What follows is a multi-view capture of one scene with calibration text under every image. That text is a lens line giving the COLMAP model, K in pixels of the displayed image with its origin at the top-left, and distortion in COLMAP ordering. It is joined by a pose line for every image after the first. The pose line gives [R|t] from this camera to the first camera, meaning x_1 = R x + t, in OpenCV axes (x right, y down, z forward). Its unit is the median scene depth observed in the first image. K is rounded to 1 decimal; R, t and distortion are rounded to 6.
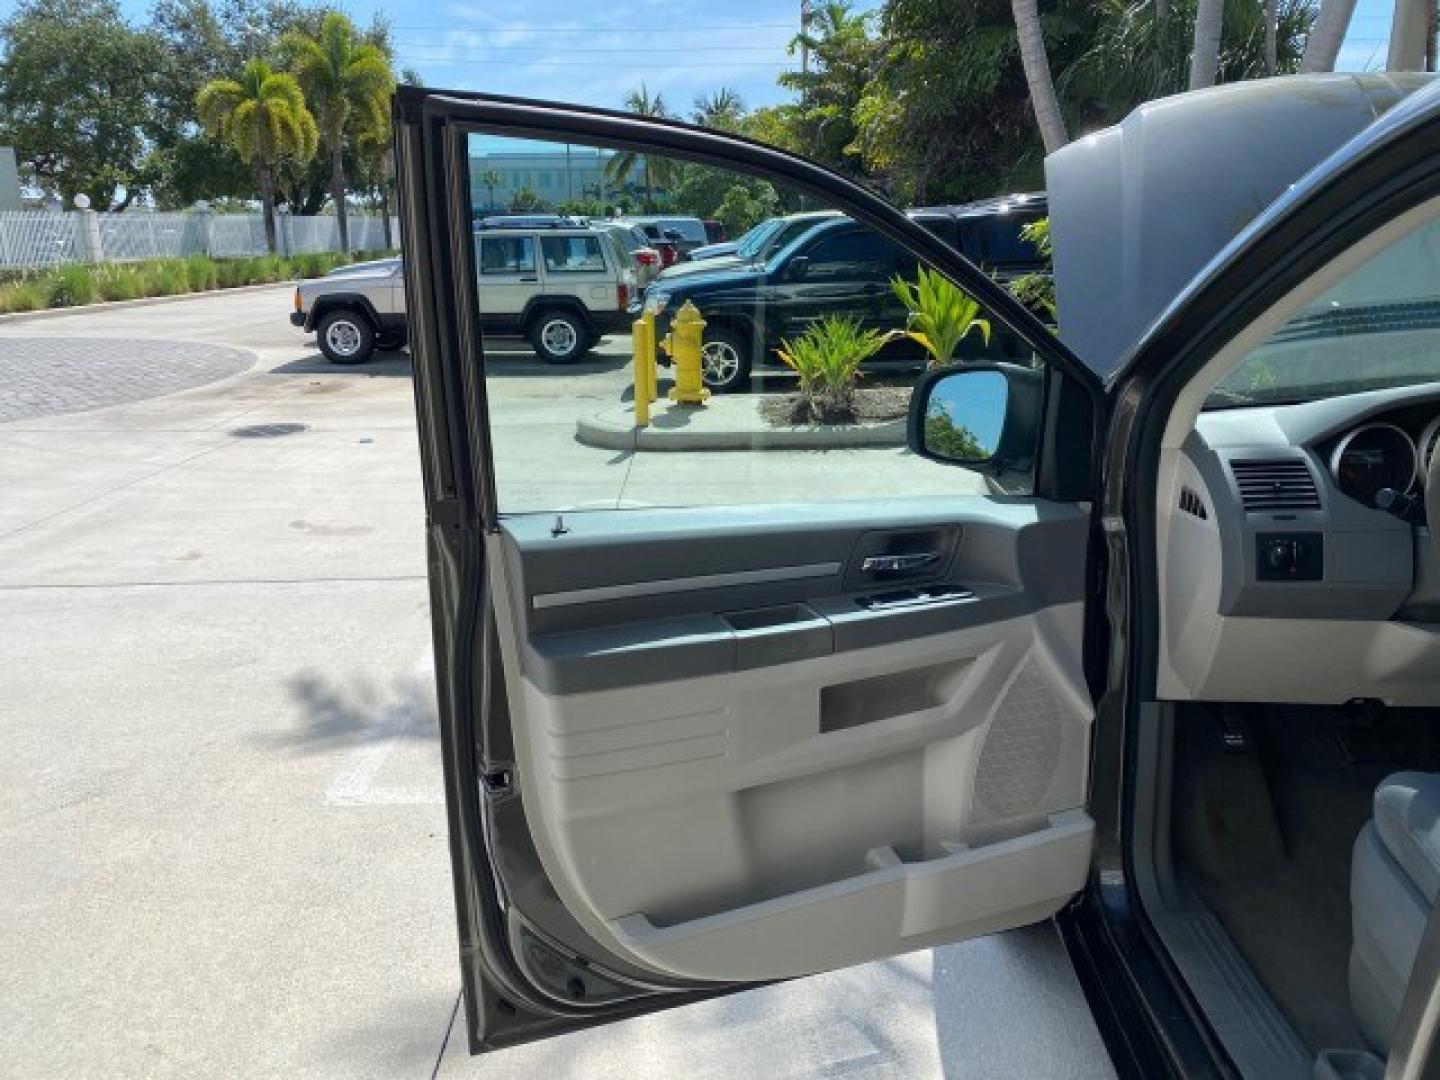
lens RADIAL K [[1105.2, 0, 717.0], [0, 1105.2, 534.5], [0, 0, 1]] dist [0.019712, -0.017471]
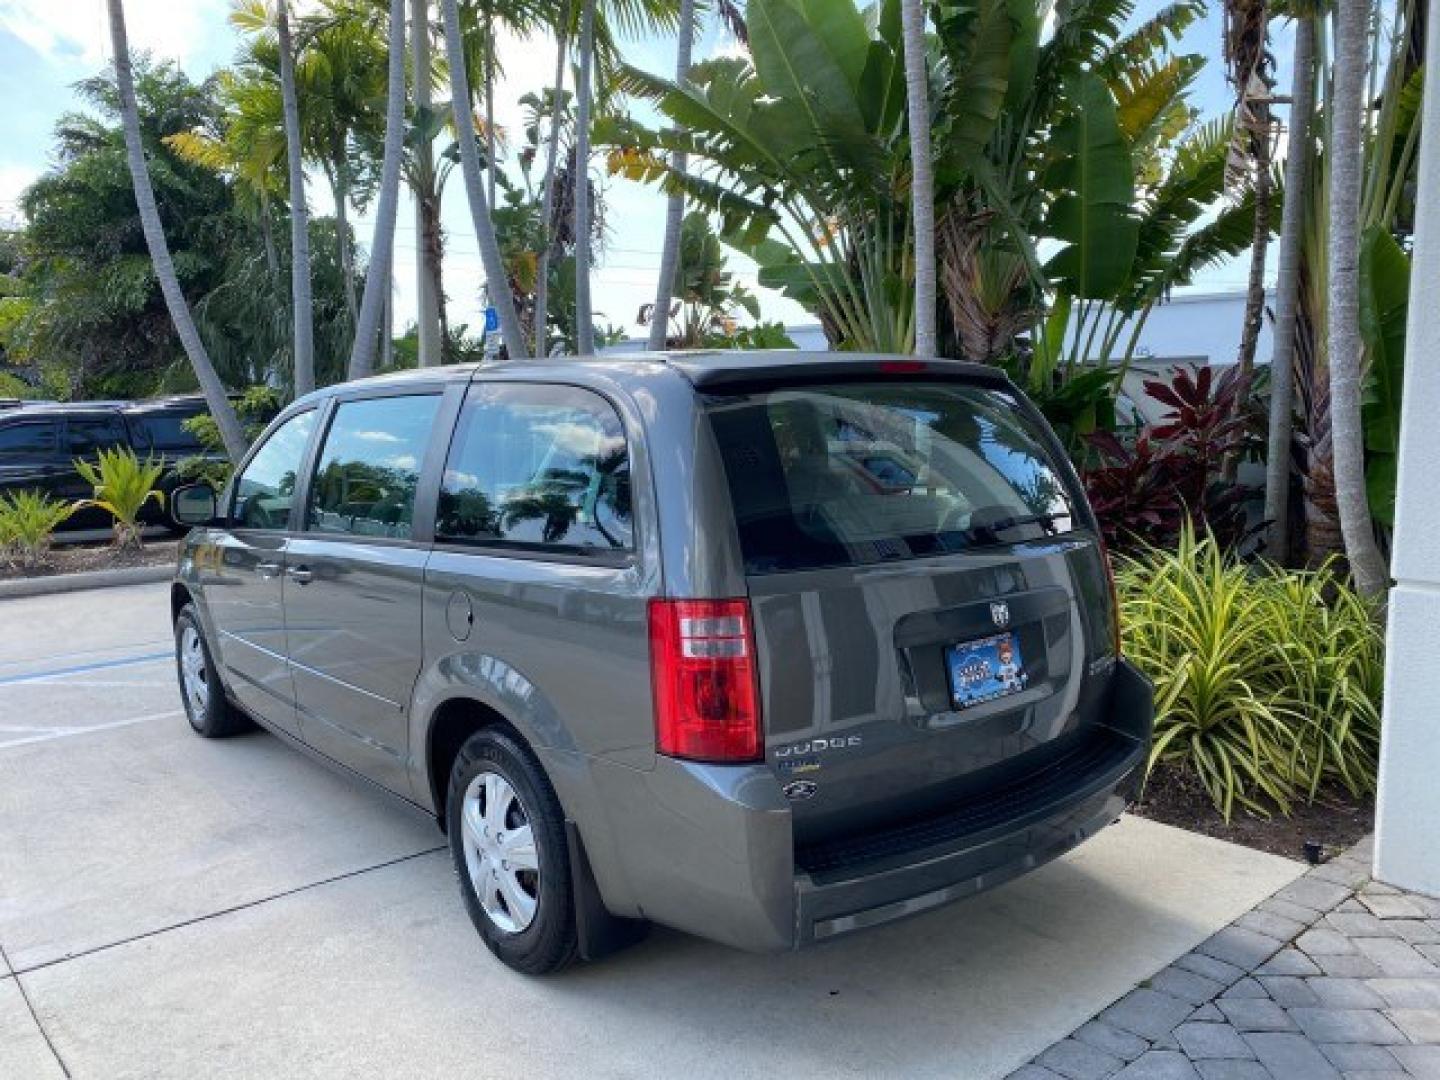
lens RADIAL K [[1105.2, 0, 724.3], [0, 1105.2, 532.3], [0, 0, 1]] dist [0.019712, -0.017471]
pose [[0.755943, -0.060877, 0.651801, -0.036712], [0.166149, 0.980906, -0.101080, 0.032555], [-0.633202, 0.184707, 0.751624, -0.131783]]
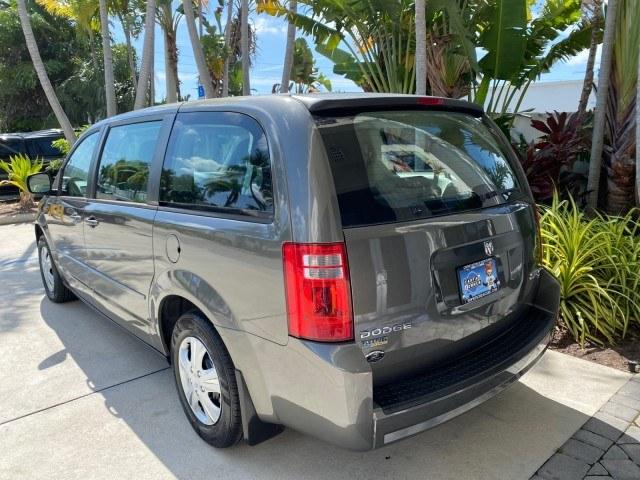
lens RADIAL K [[491.2, 0, 323.0], [0, 491.2, 240.6], [0, 0, 1]] dist [0.019712, -0.017471]
pose [[0.742011, -0.123480, 0.658917, -0.020504], [0.170046, 0.985413, -0.006824, 0.028527], [-0.648463, 0.117110, 0.752185, -0.109730]]
